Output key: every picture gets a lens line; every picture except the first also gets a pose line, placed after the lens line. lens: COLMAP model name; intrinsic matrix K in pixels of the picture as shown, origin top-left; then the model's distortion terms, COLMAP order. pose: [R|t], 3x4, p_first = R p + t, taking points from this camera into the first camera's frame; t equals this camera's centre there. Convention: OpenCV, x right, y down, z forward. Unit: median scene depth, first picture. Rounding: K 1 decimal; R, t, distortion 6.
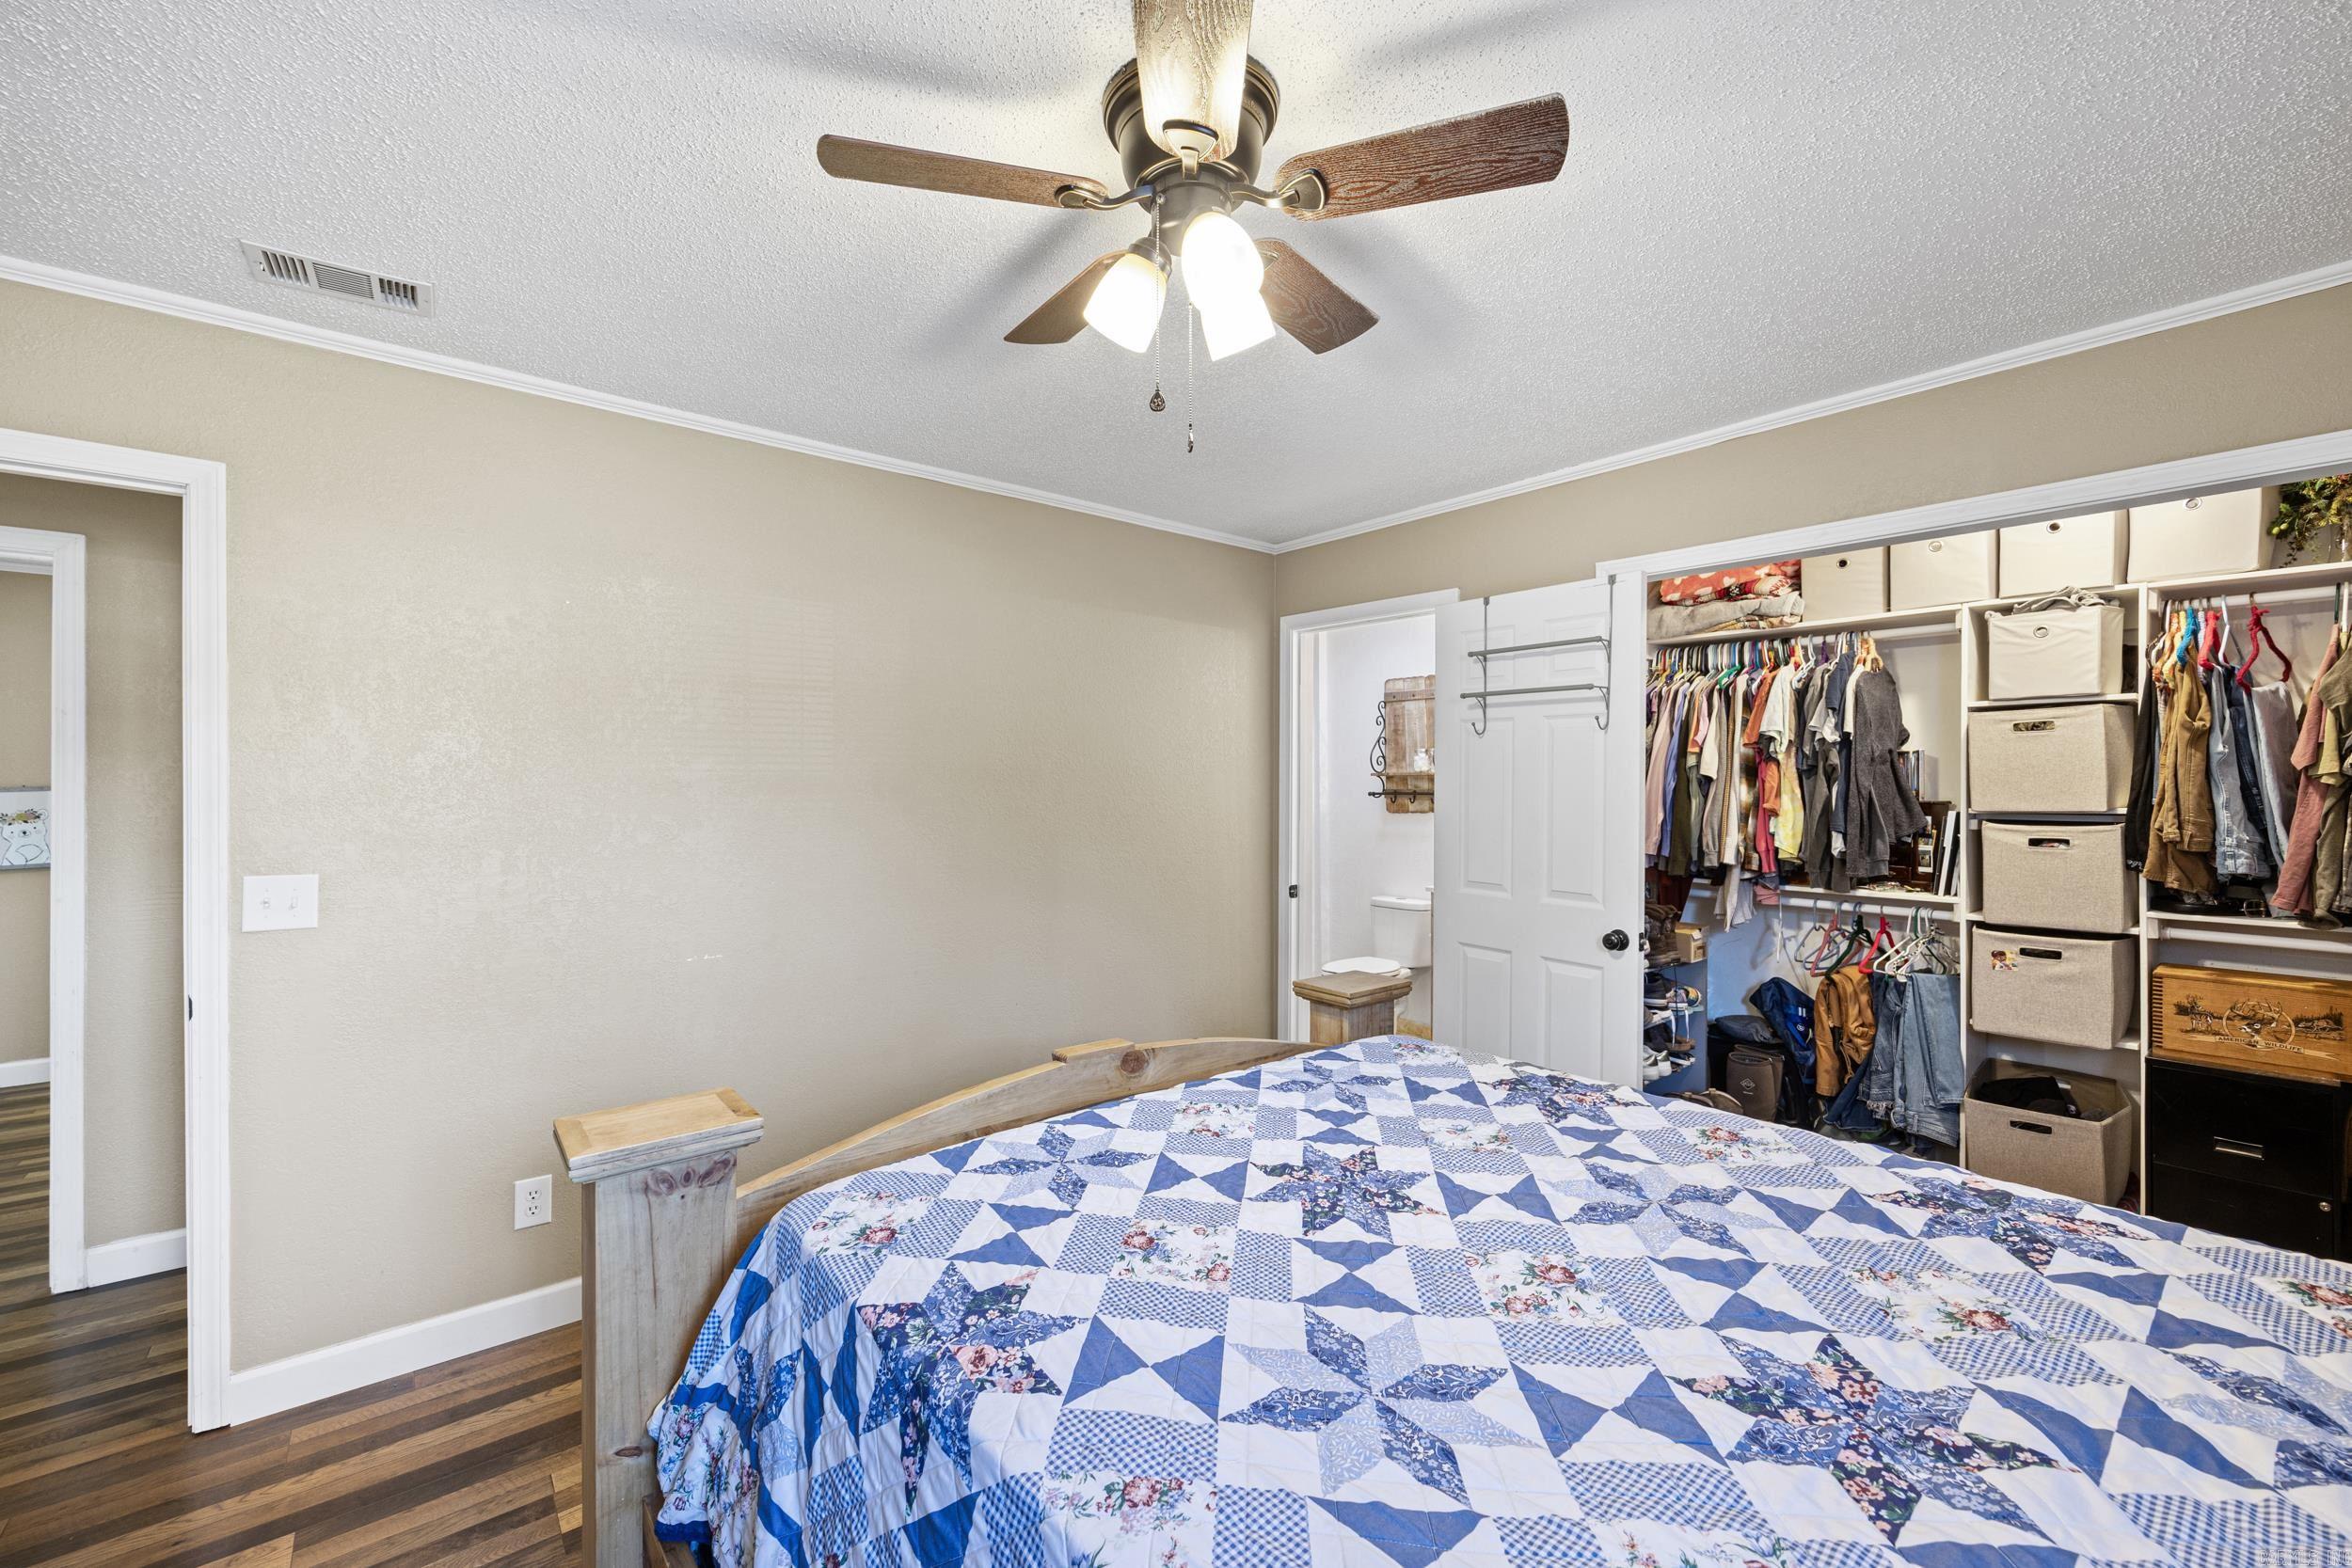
lens RADIAL K [[953.4, 0, 1173.6], [0, 953.4, 781.5], [0, 0, 1]] dist [-0.000650, 0.000075]
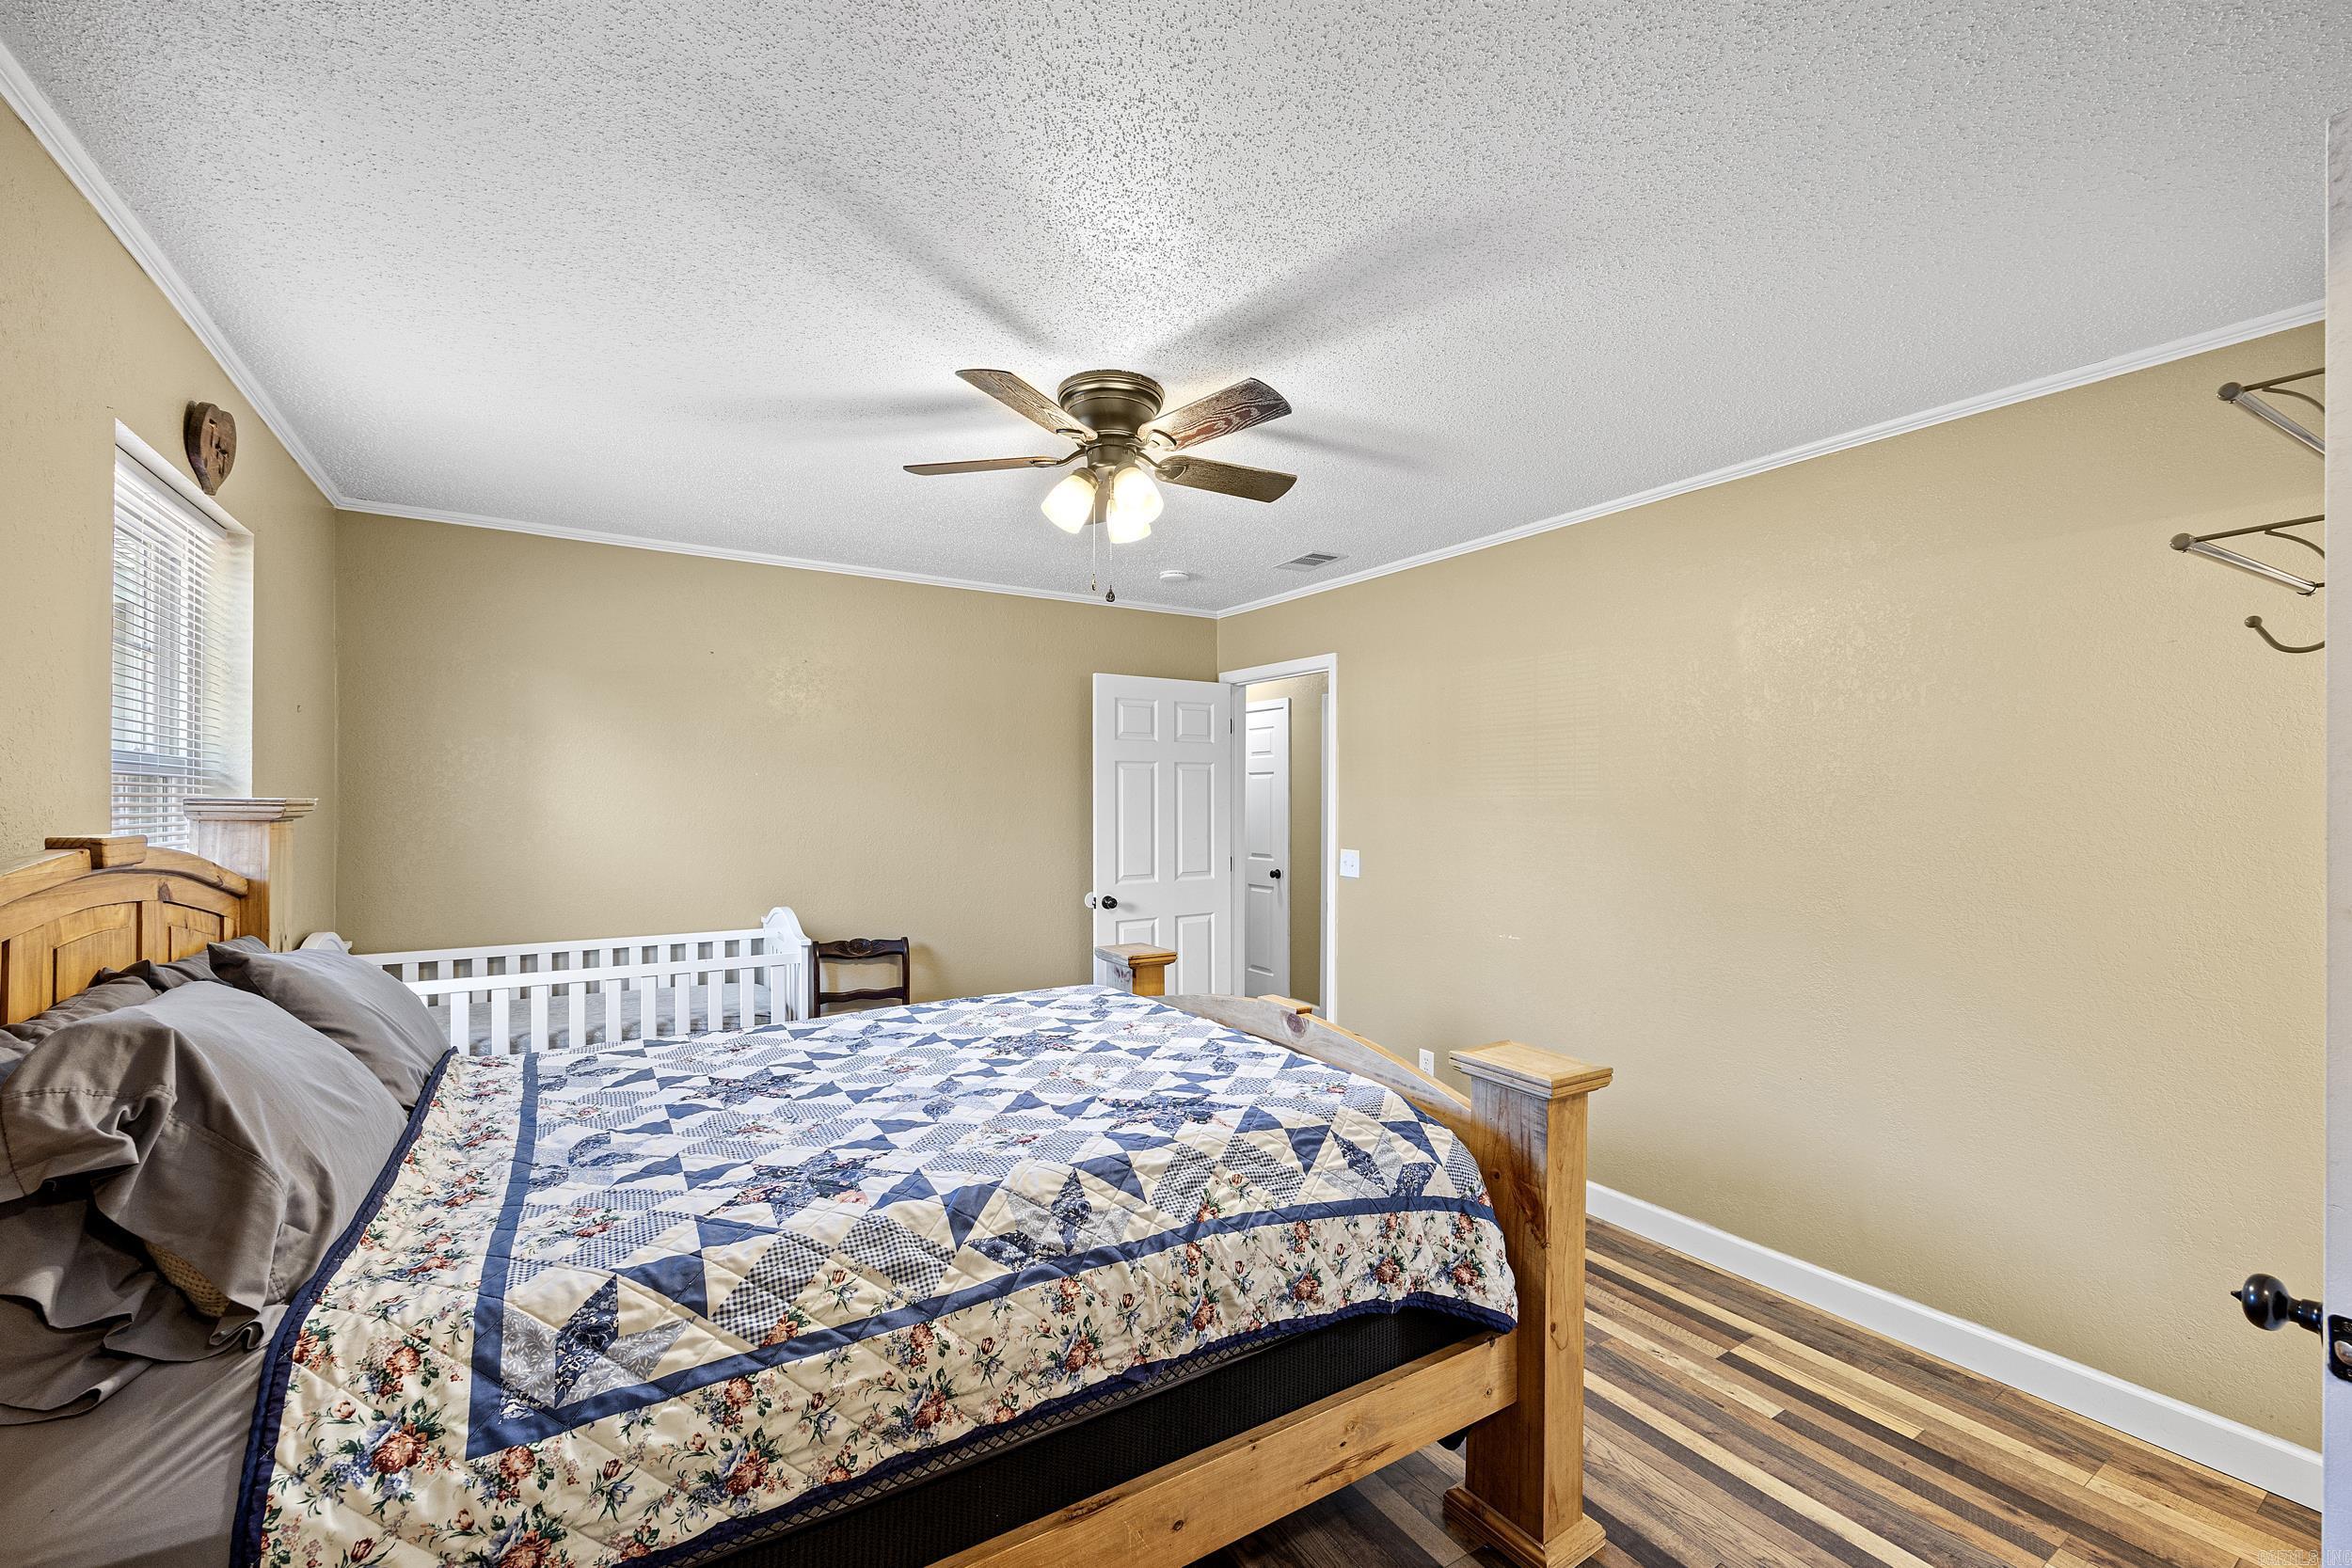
lens RADIAL K [[953.4, 0, 1173.6], [0, 953.4, 781.5], [0, 0, 1]] dist [-0.000650, 0.000075]
pose [[-0.133836, -0.022766, -0.990742, 1.536221], [-0.003597, 0.999741, -0.022486, 0.001314], [0.990997, 0.000555, -0.133883, 1.248808]]
